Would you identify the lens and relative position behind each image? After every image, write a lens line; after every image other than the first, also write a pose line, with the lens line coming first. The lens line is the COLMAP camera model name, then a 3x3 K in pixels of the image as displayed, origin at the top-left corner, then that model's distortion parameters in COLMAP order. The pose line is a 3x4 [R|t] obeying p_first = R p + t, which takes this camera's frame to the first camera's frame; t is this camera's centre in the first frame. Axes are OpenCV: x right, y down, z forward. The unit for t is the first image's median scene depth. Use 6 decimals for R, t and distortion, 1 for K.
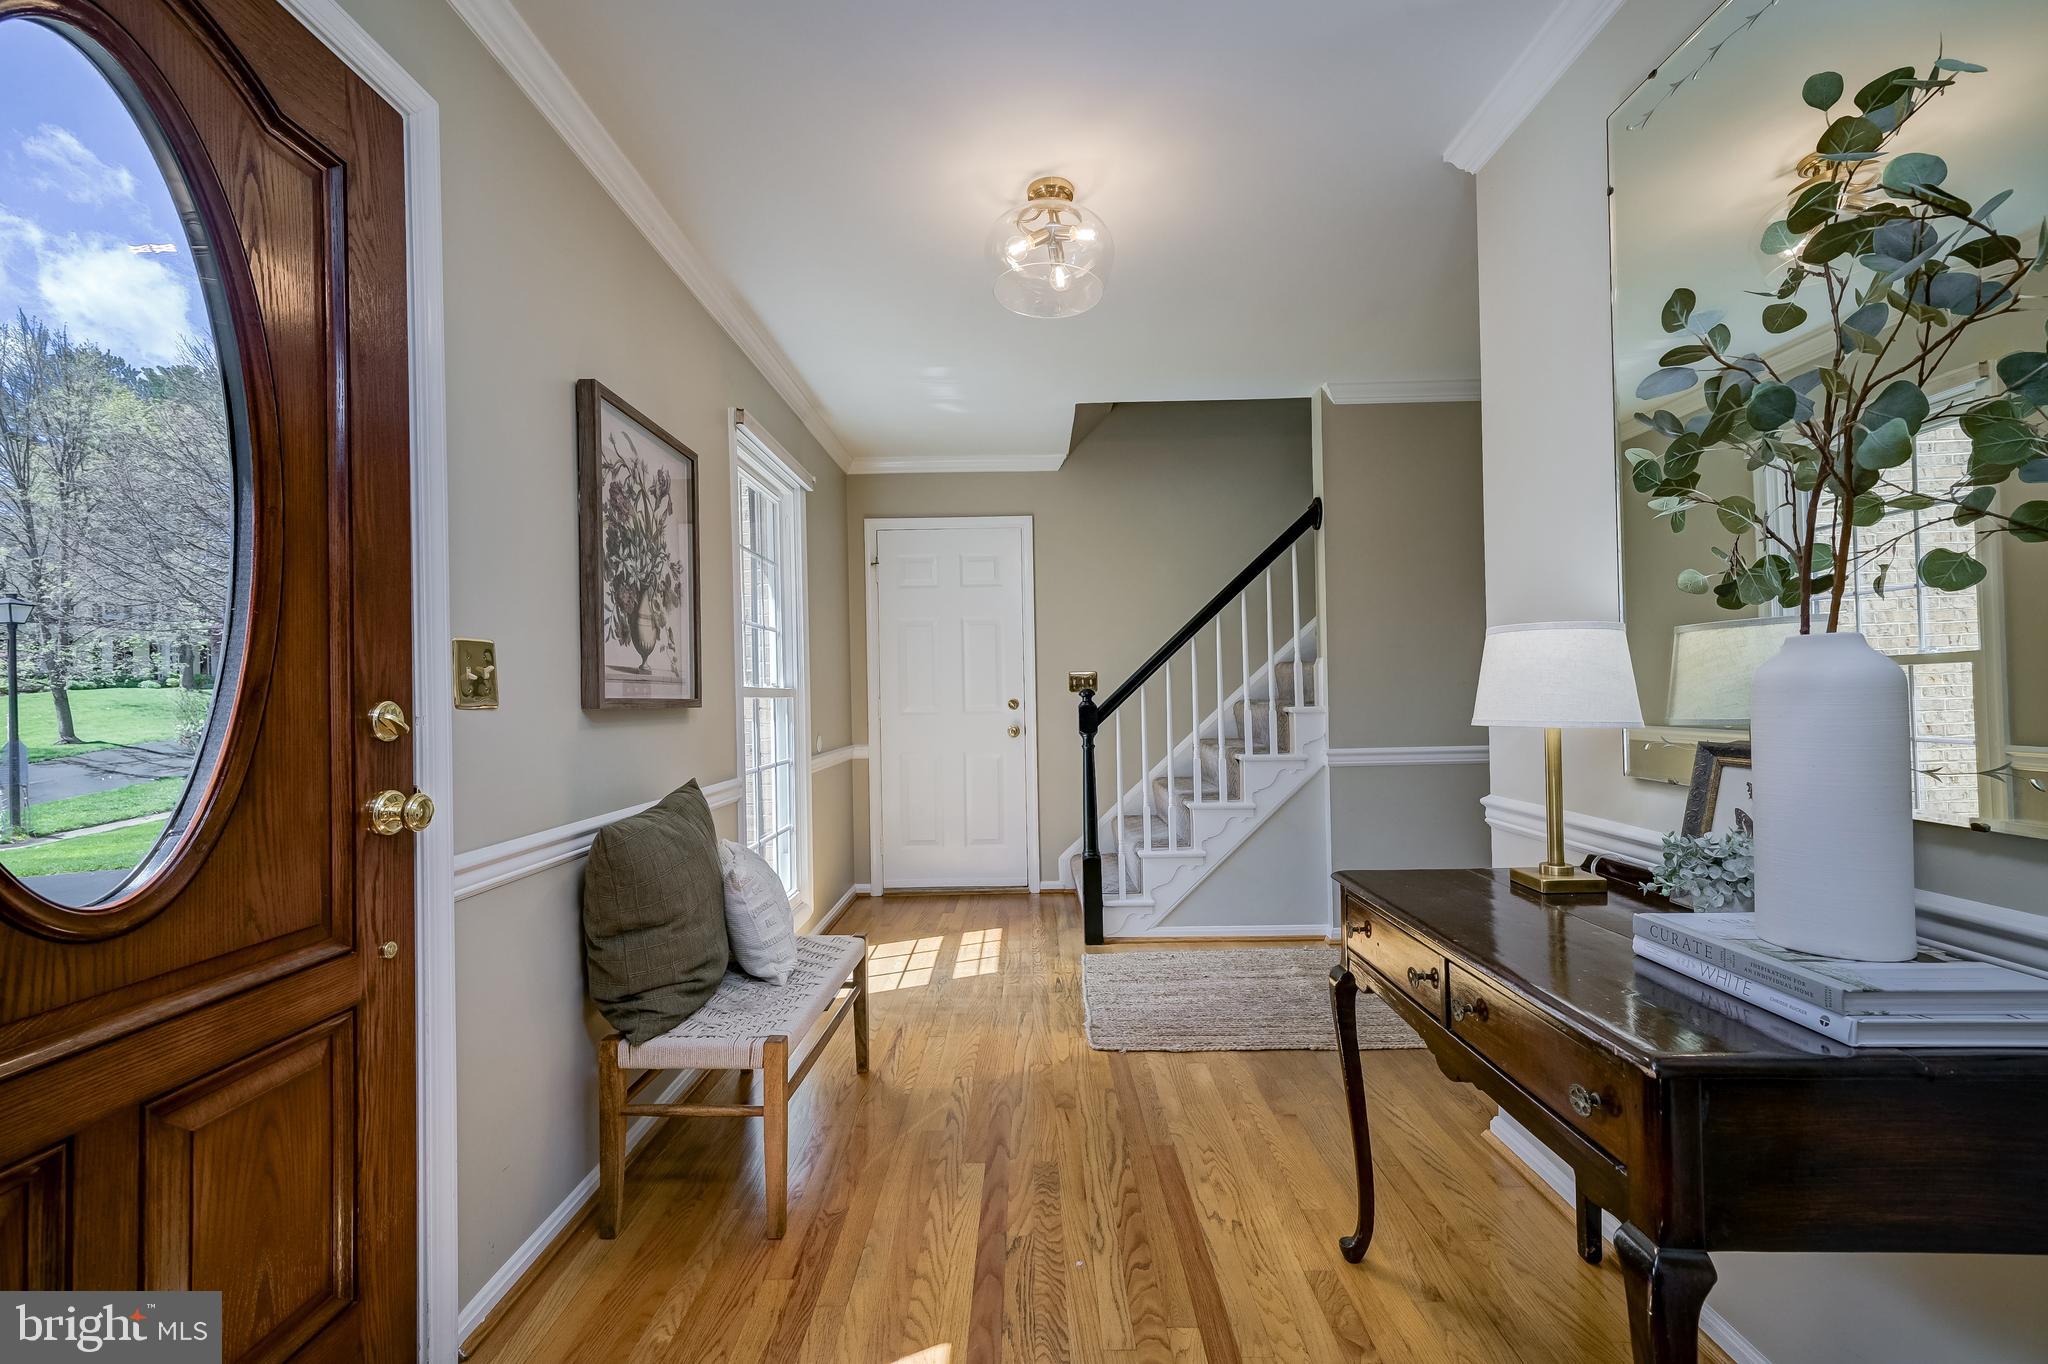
lens RADIAL K [[895.6, 0, 1024.0], [0, 895.6, 682.0], [0, 0, 1]] dist [0.000003, -0.000006]
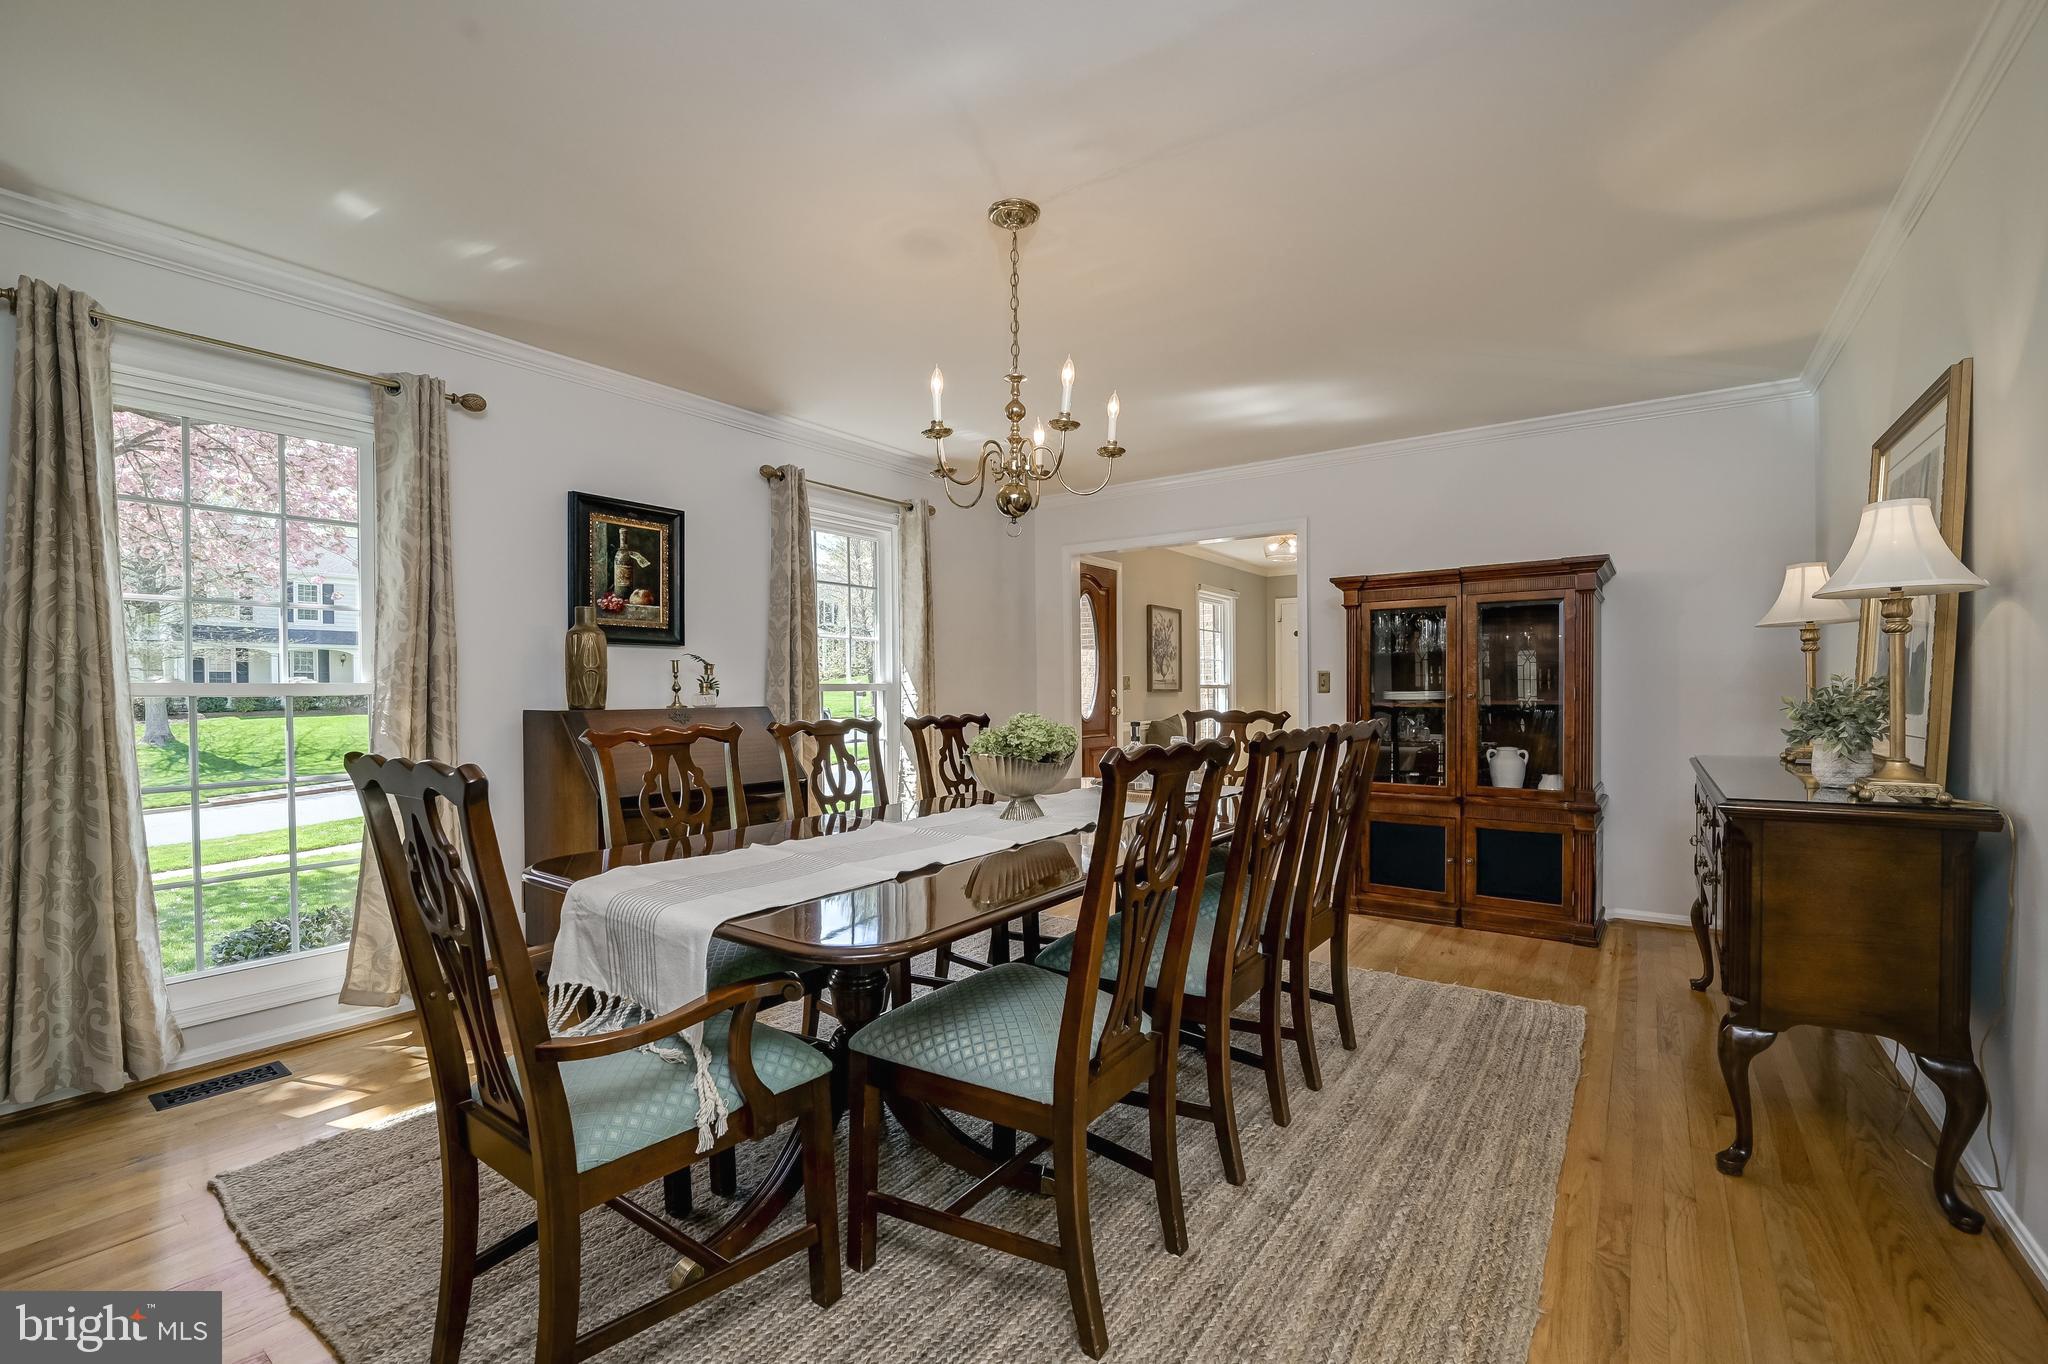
lens RADIAL K [[816.0, 0, 1024.0], [0, 816.0, 682.0], [0, 0, 1]] dist [0.017842, 0.000058]
pose [[0.826547, 0.013739, -0.562700, 0.906775], [-0.005367, 0.999849, 0.016530, -0.057680], [0.562842, -0.010643, 0.826496, -1.915140]]
